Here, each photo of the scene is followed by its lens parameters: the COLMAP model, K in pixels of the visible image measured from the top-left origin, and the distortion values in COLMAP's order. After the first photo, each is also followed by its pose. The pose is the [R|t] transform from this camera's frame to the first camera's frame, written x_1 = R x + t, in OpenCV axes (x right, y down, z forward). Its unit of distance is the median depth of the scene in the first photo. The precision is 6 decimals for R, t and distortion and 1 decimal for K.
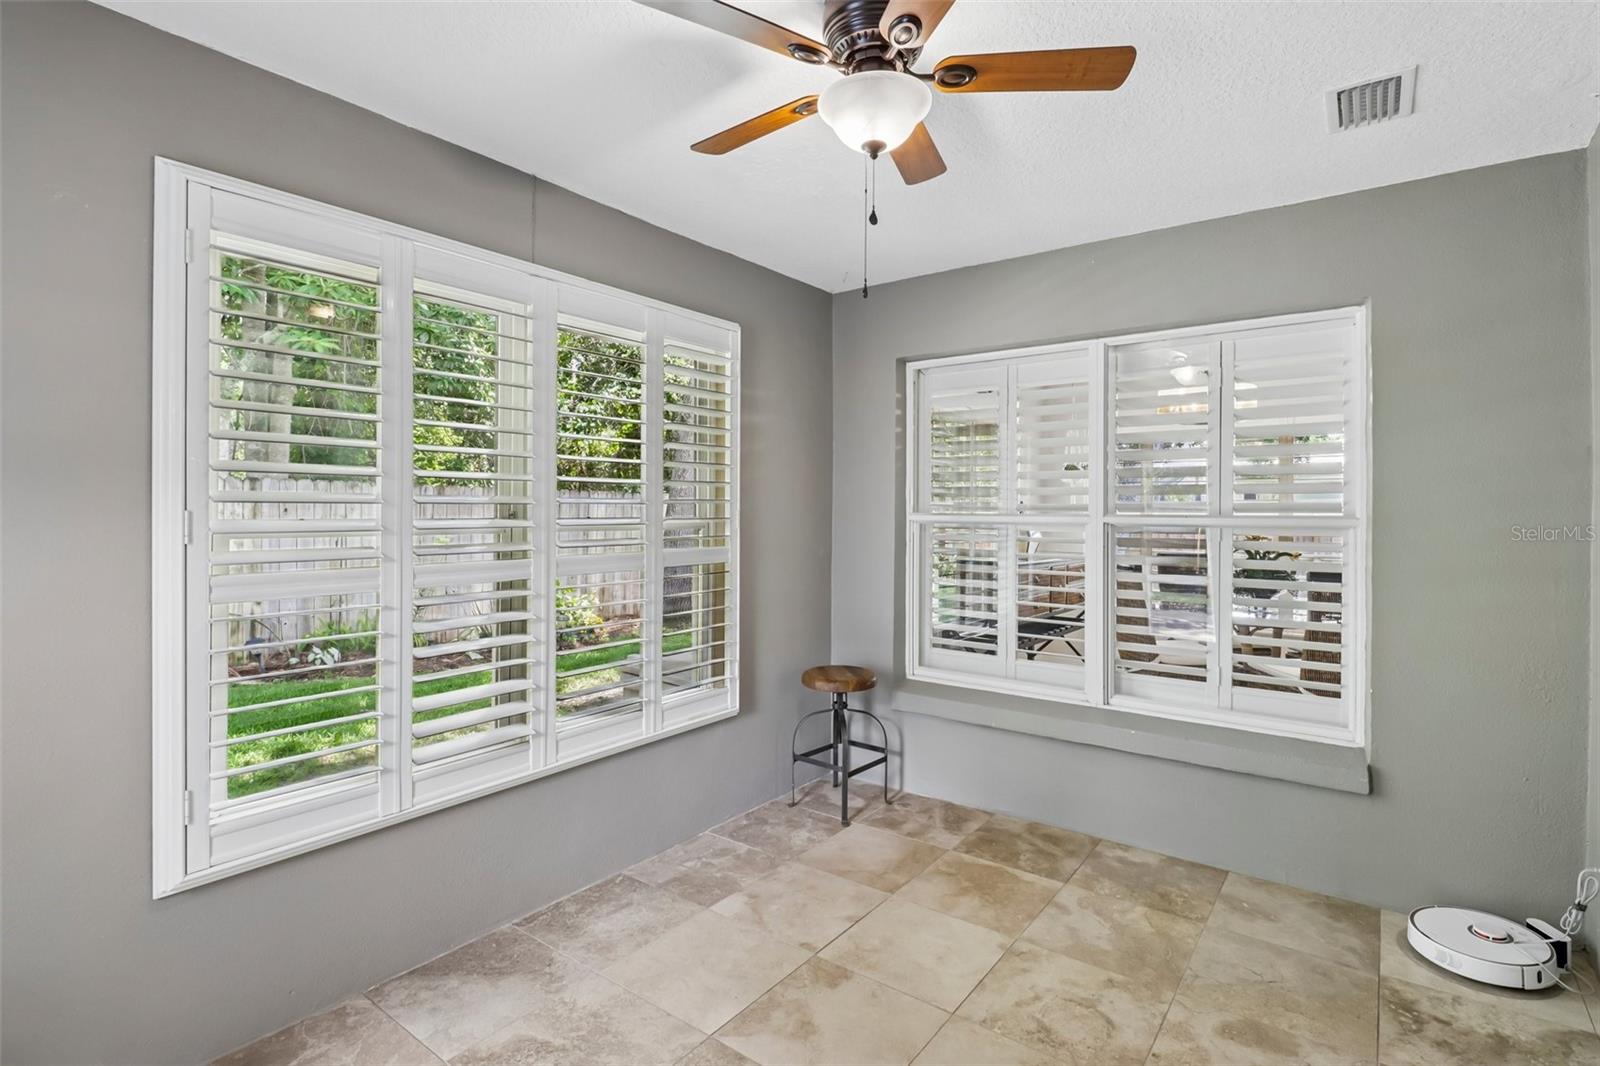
lens RADIAL K [[751.5, 0, 802.3], [0, 751.5, 503.5], [0, 0, 1]] dist [0.019831, -0.017195]
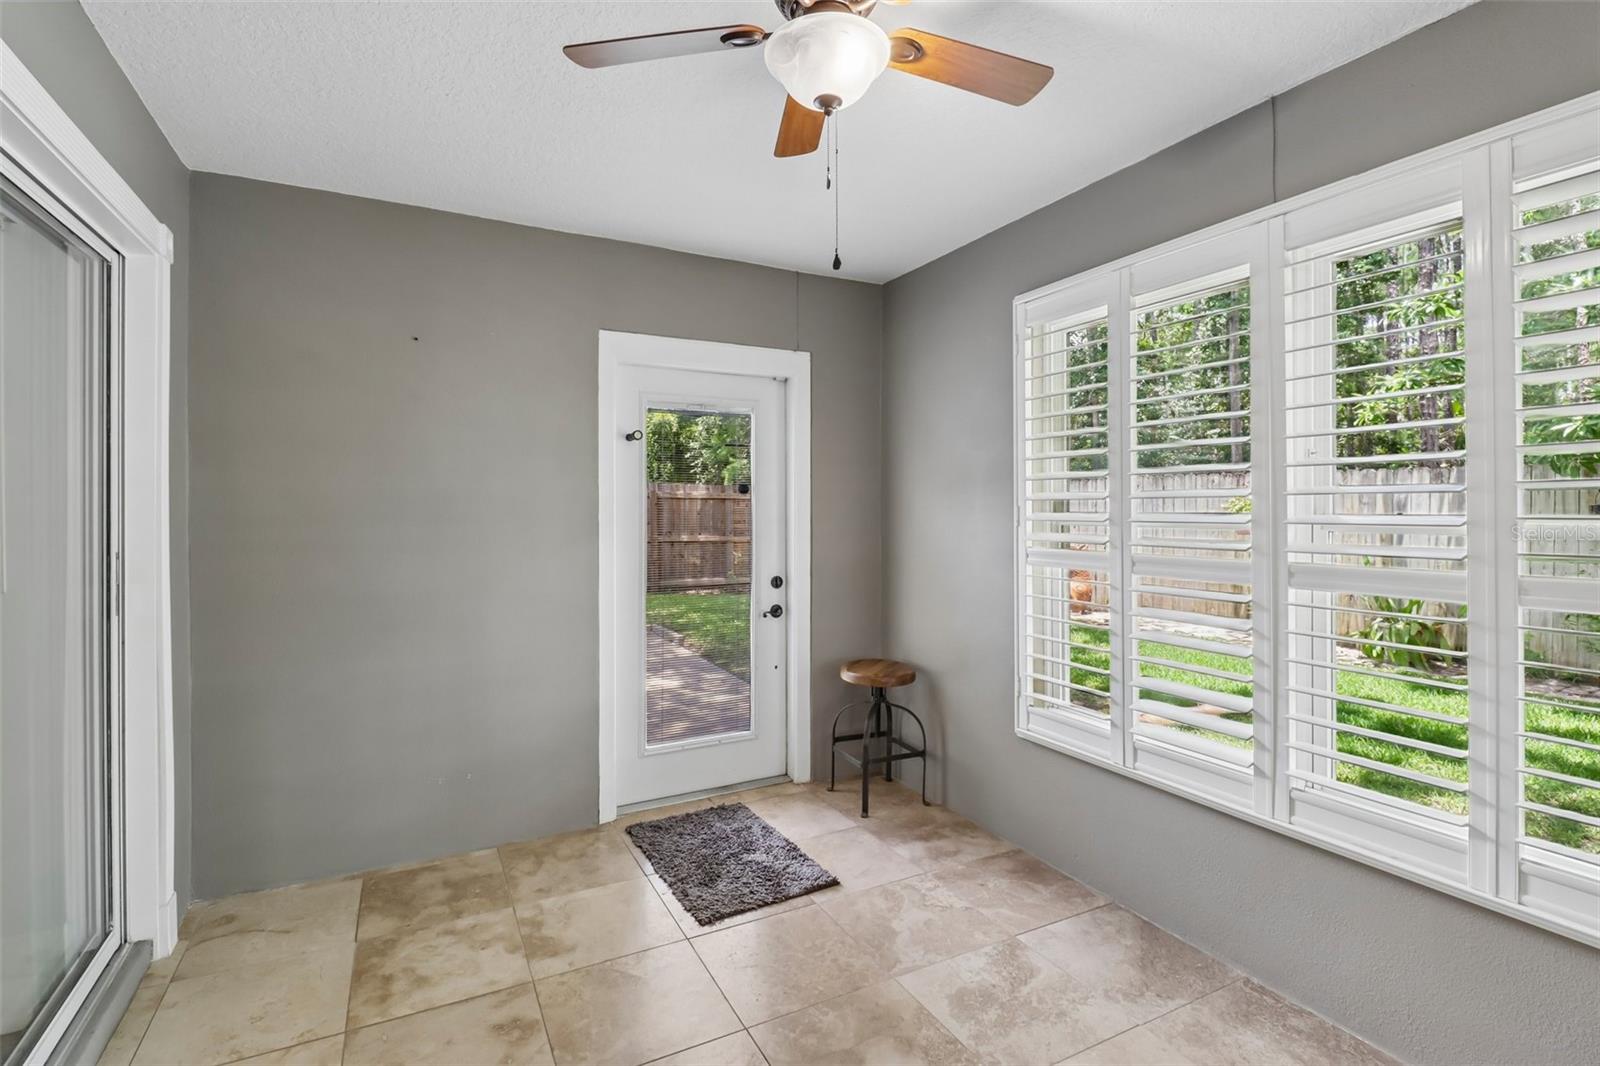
lens RADIAL K [[751.5, 0, 802.3], [0, 751.5, 503.5], [0, 0, 1]] dist [0.019831, -0.017195]
pose [[-0.428398, -0.009692, -0.903538, 0.703551], [0.014990, 0.999729, -0.017831, 0.020153], [0.903466, -0.021183, -0.428136, 1.032100]]
